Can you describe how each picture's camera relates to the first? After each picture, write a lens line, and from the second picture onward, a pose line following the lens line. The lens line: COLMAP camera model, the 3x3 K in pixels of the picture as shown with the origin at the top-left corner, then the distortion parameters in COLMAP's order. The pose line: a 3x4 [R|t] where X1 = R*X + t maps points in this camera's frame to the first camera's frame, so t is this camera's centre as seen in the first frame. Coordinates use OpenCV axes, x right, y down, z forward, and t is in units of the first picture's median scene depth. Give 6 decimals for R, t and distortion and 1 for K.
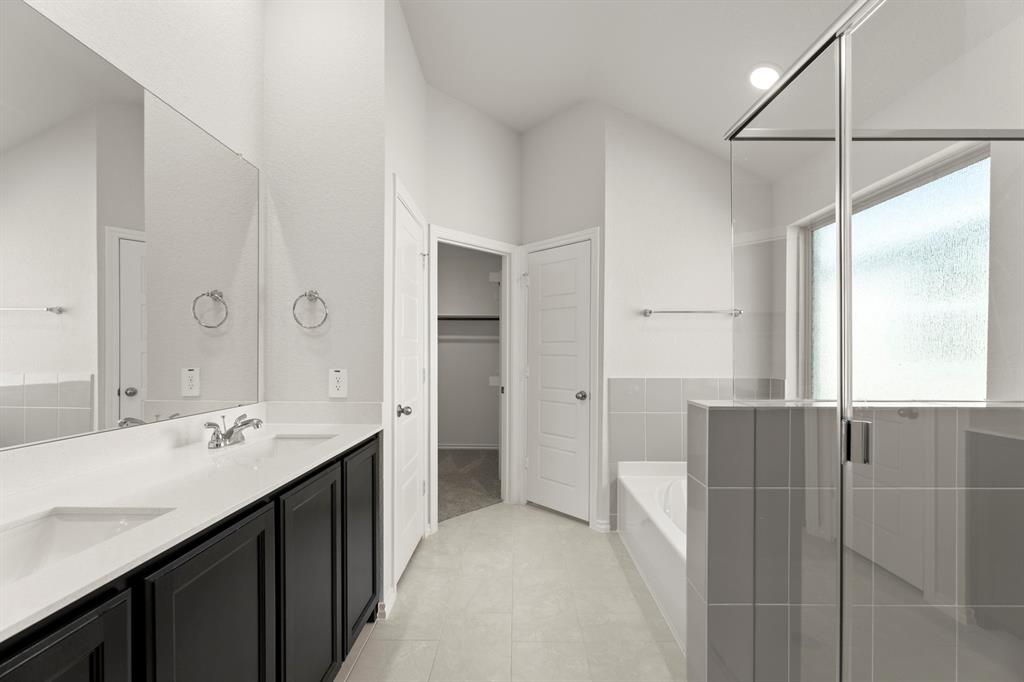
lens RADIAL K [[421.2, 0, 512.4], [0, 421.2, 354.0], [0, 0, 1]] dist [-0.000480, 0.000010]
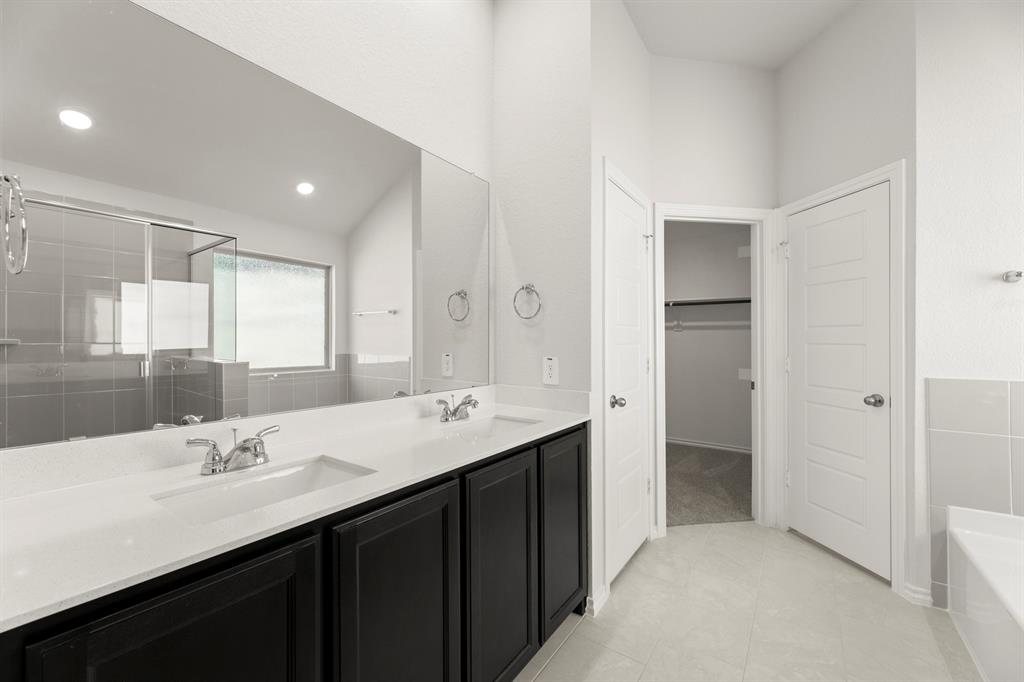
lens RADIAL K [[407.6, 0, 513.2], [0, 407.6, 338.0], [0, 0, 1]] dist [0.001433, 0.000027]
pose [[0.821036, -0.005809, -0.570847, 0.062017], [0.000268, 0.999952, -0.009790, -0.001151], [0.570877, 0.007885, 0.820998, 0.087206]]
